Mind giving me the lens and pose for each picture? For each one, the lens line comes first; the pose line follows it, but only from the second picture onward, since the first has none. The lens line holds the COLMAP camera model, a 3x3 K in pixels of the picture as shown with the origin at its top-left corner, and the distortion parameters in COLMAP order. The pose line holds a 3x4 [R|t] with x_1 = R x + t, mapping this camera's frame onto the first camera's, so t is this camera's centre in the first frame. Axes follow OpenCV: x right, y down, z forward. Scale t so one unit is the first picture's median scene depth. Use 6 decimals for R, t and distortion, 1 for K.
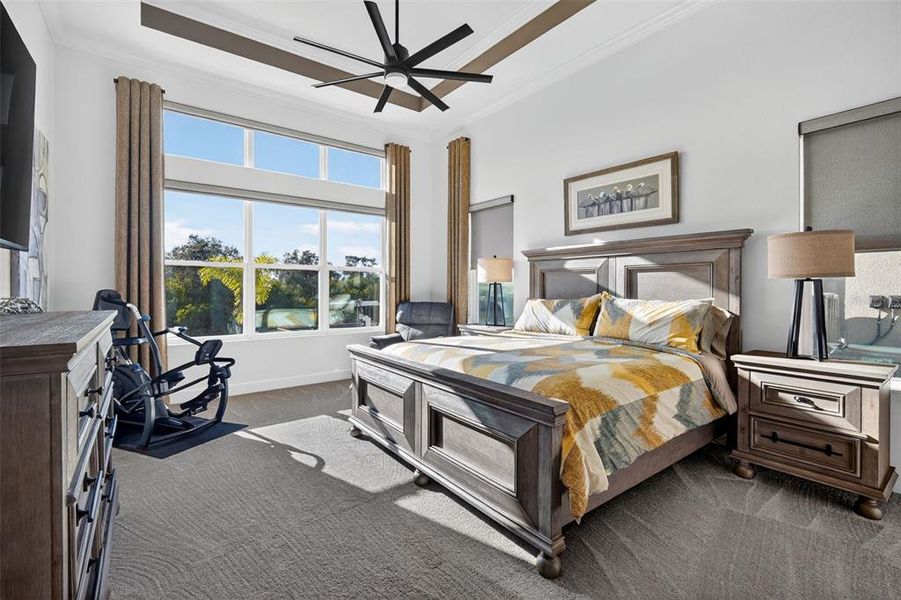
lens RADIAL K [[397.4, 0, 447.6], [0, 397.4, 290.7], [0, 0, 1]] dist [-0.003772, -0.000363]
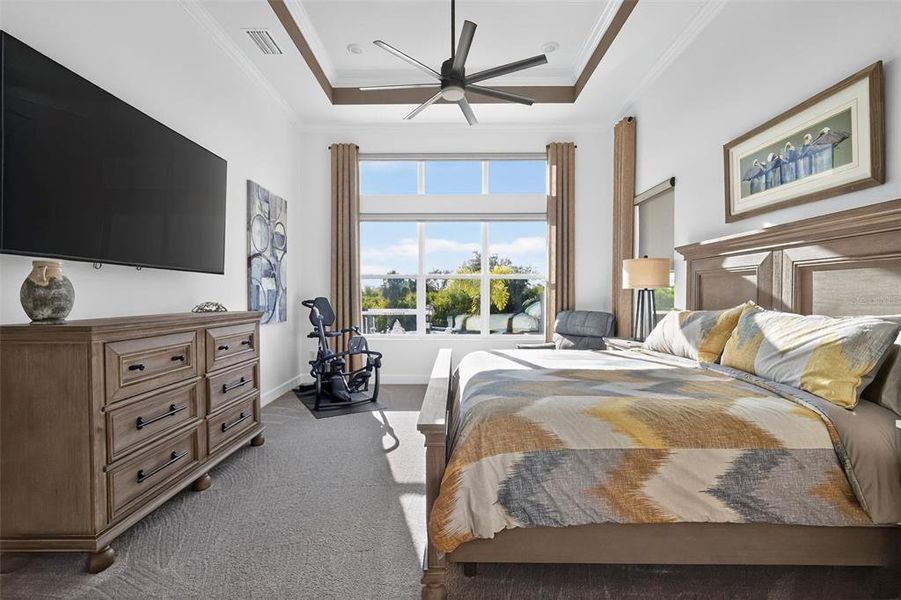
lens RADIAL K [[408.0, 0, 465.8], [0, 408.0, 300.4], [0, 0, 1]] dist [0.000042, 0.000033]
pose [[0.794665, 0.005954, -0.607018, 0.402659], [-0.001598, 0.999969, 0.007717, -0.002849], [0.607046, -0.005163, 0.794650, 0.131921]]
